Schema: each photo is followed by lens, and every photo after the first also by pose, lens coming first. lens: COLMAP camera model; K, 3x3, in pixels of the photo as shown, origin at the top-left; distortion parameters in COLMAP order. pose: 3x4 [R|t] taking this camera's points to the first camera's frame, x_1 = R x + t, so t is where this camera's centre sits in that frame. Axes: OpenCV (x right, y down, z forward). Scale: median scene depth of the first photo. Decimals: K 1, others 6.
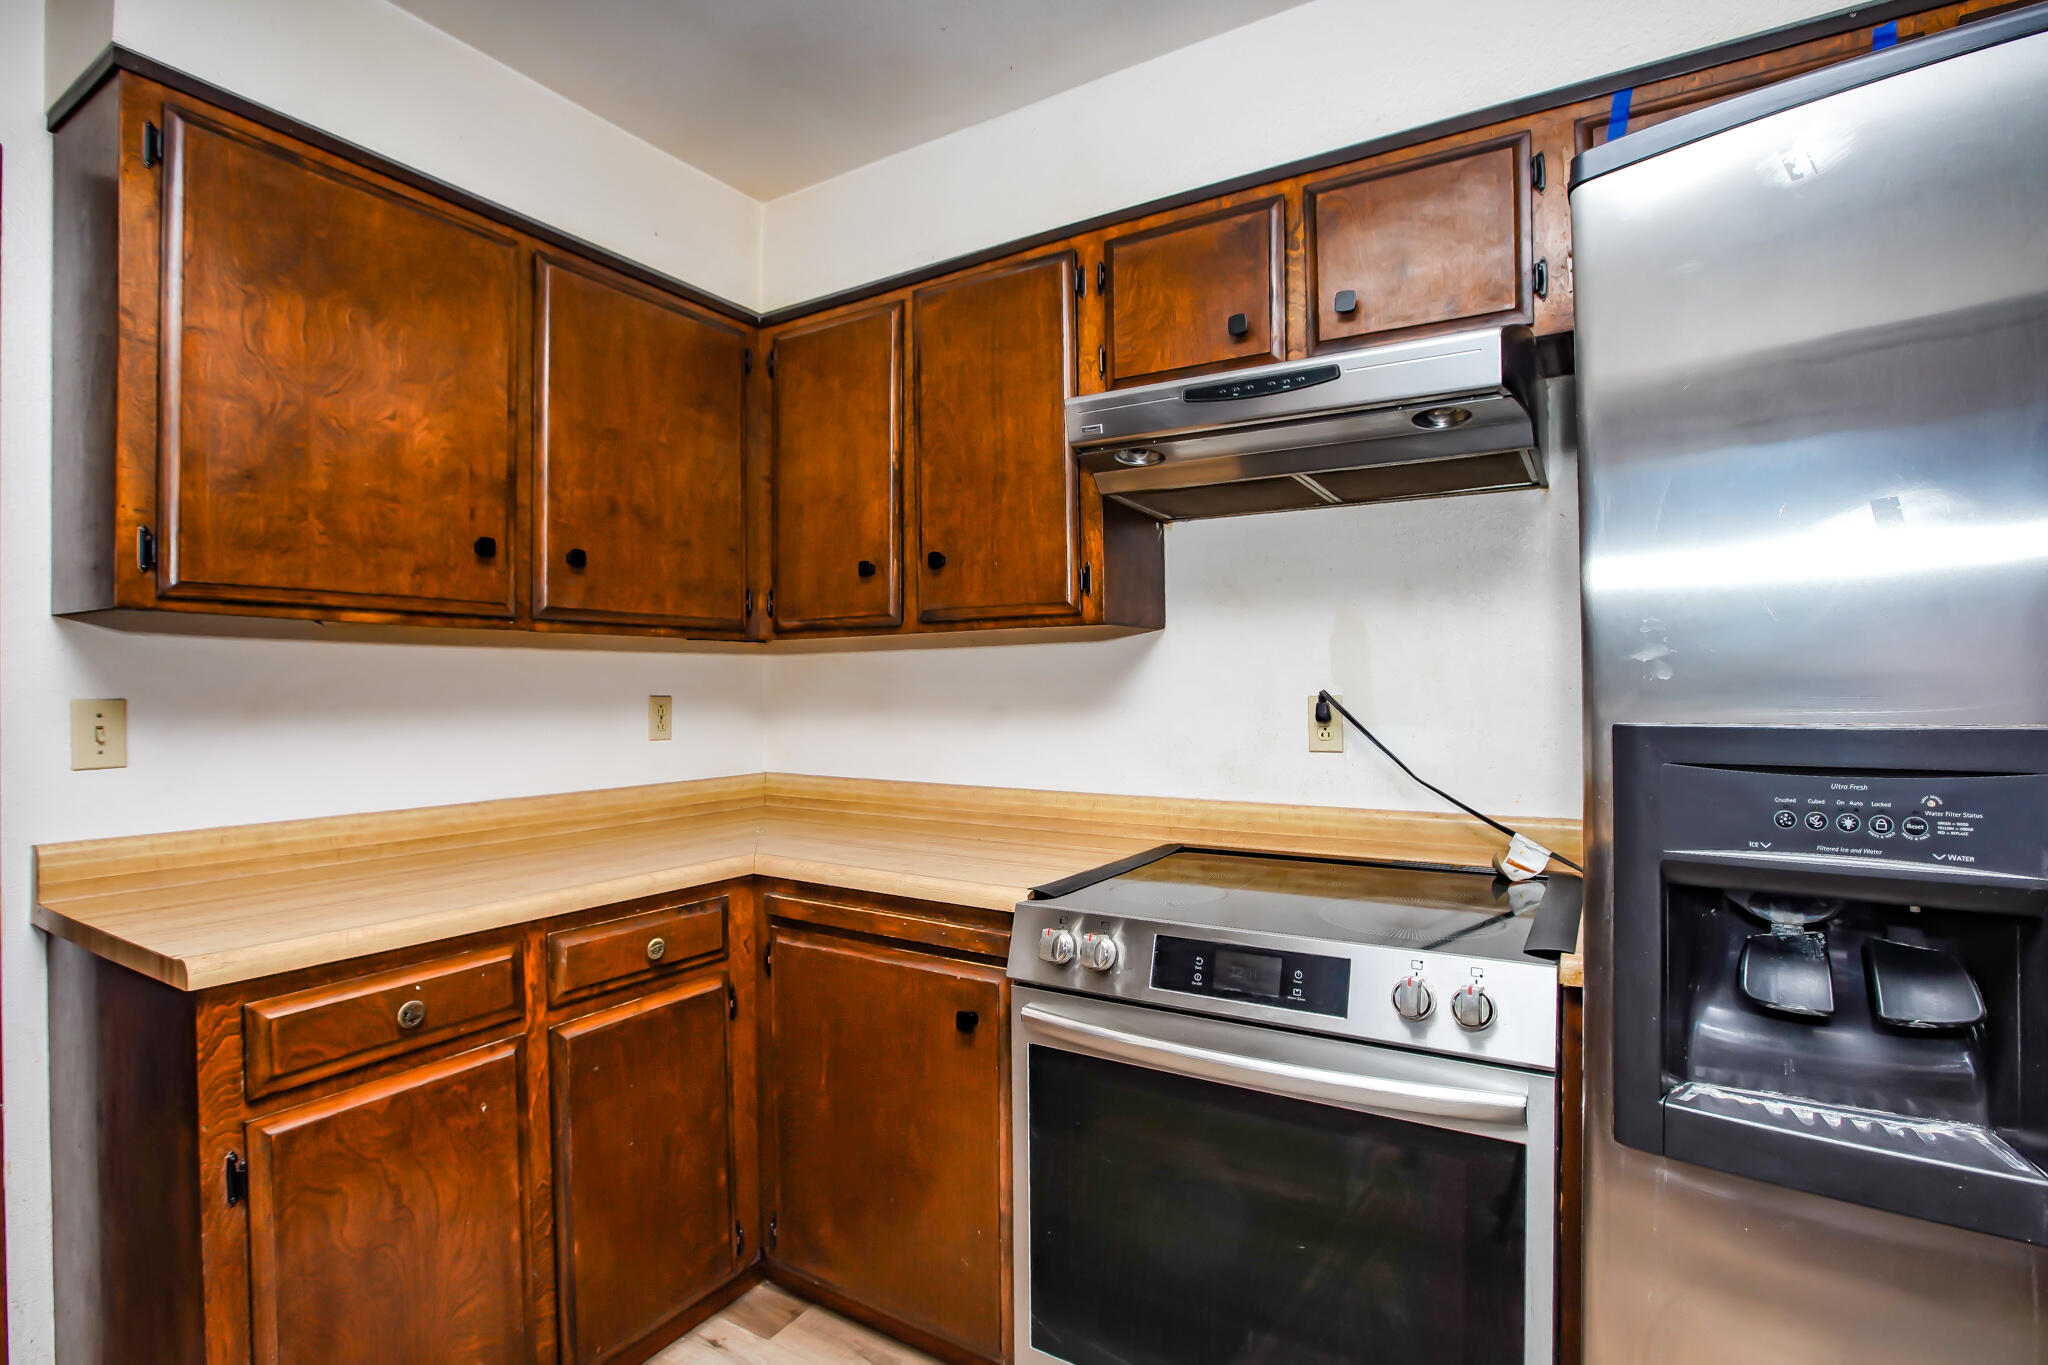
lens RADIAL K [[979.3, 0, 1024.0], [0, 979.3, 682.5], [0, 0, 1]] dist [-0.040252, 0.010365]
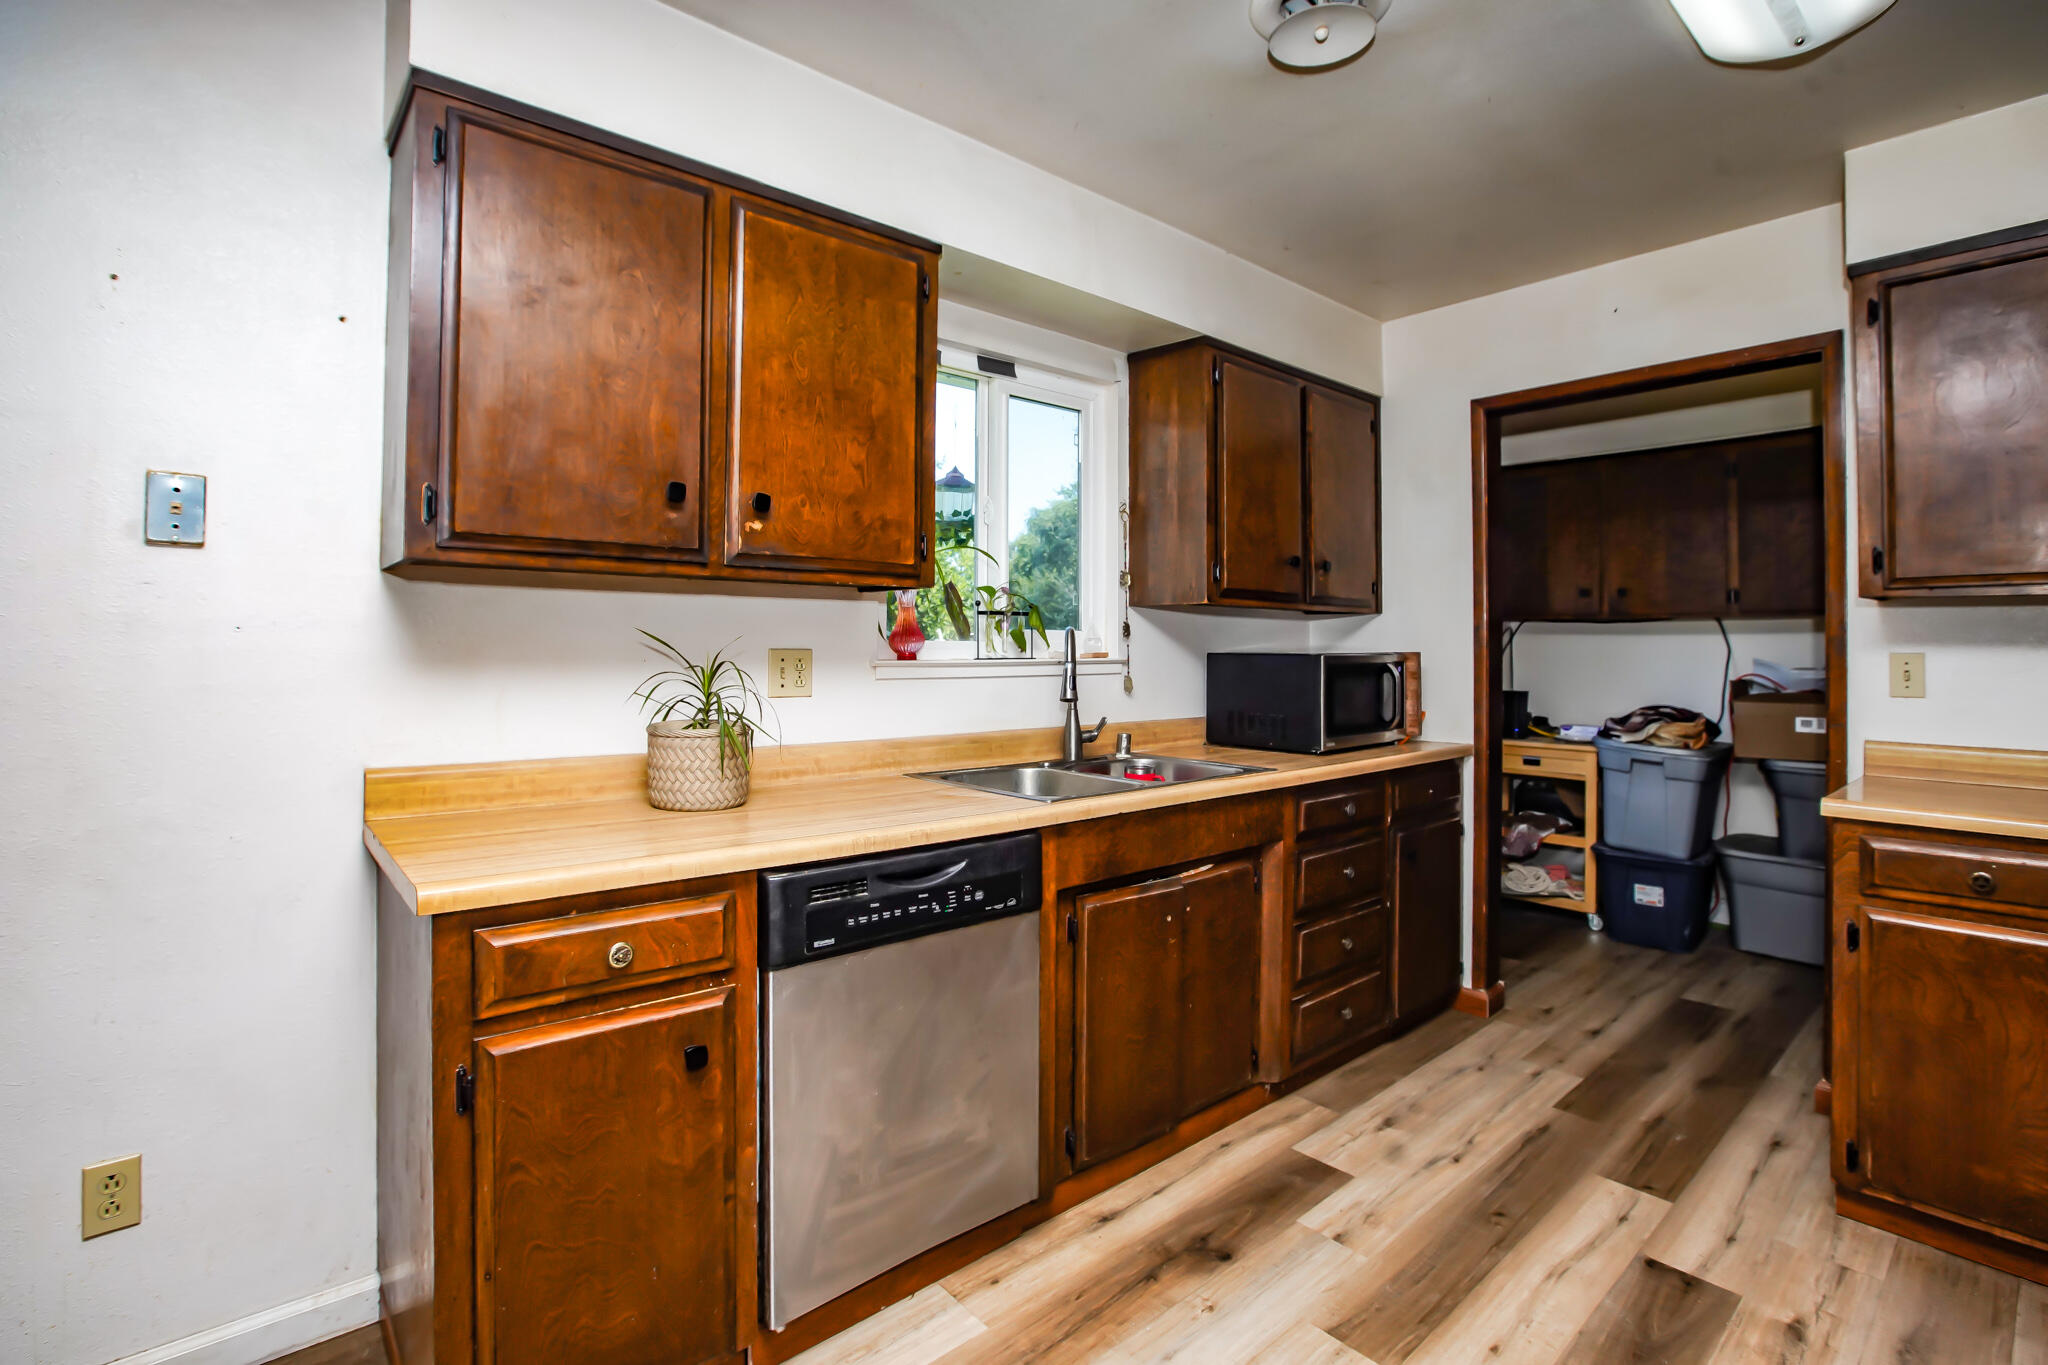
lens RADIAL K [[958.5, 0, 1033.4], [0, 958.5, 634.7], [0, 0, 1]] dist [-0.055119, 0.020768]
pose [[-0.295827, -0.008702, -0.955202, 0.803030], [-0.003986, 0.999961, -0.007875, 0.003896], [0.955233, 0.001477, -0.295850, 0.066846]]
